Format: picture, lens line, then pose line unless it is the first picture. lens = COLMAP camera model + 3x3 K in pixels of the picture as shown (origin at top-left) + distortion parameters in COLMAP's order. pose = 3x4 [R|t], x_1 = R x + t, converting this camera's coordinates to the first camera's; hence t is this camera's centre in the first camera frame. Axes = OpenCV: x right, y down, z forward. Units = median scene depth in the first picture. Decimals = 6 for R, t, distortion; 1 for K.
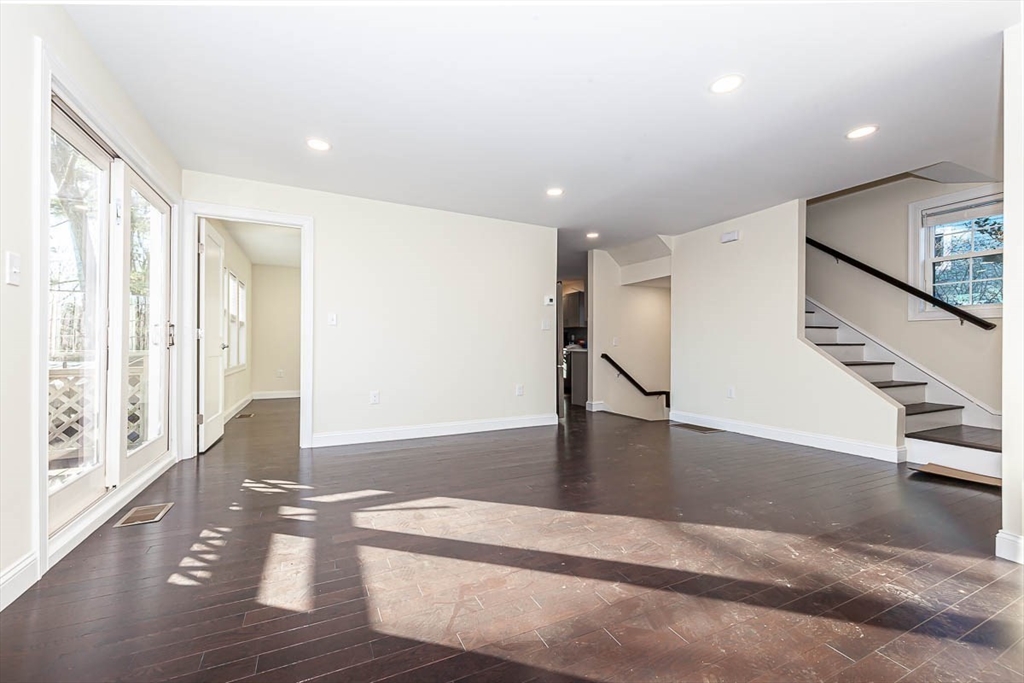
lens RADIAL K [[392.1, 0, 489.5], [0, 392.1, 344.4], [0, 0, 1]] dist [0.004128, 0.000283]
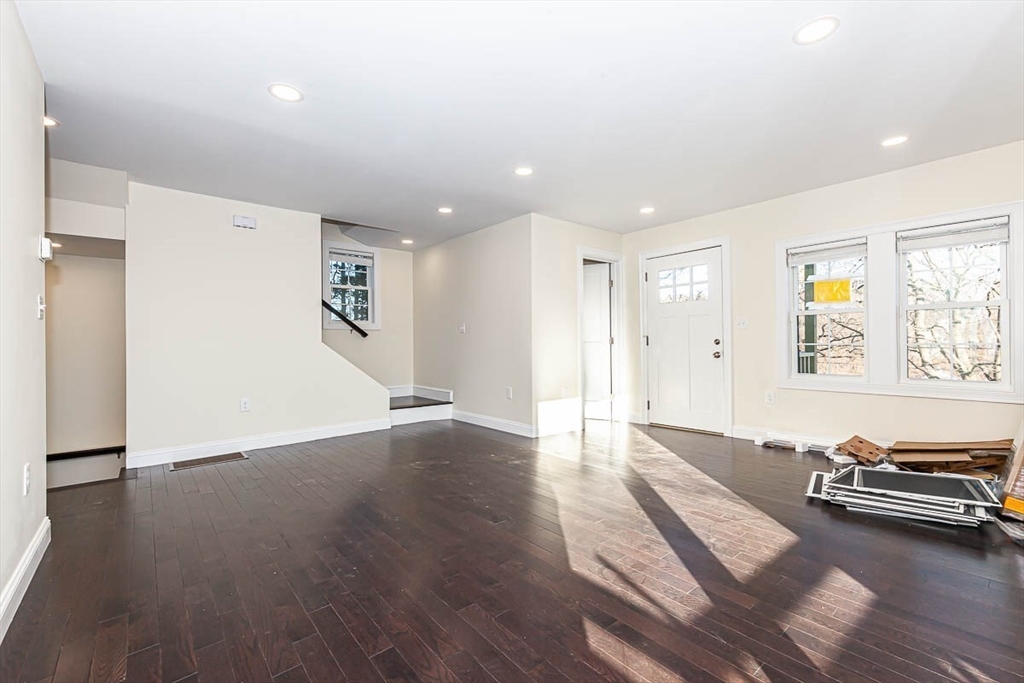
lens RADIAL K [[449.0, 0, 509.9], [0, 449.0, 343.0], [0, 0, 1]] dist [0.004962, 0.000739]
pose [[-0.263235, -0.001568, 0.964730, -1.067672], [0.010848, 0.999931, 0.004585, -0.023228], [-0.964671, 0.011672, -0.263200, 1.608675]]
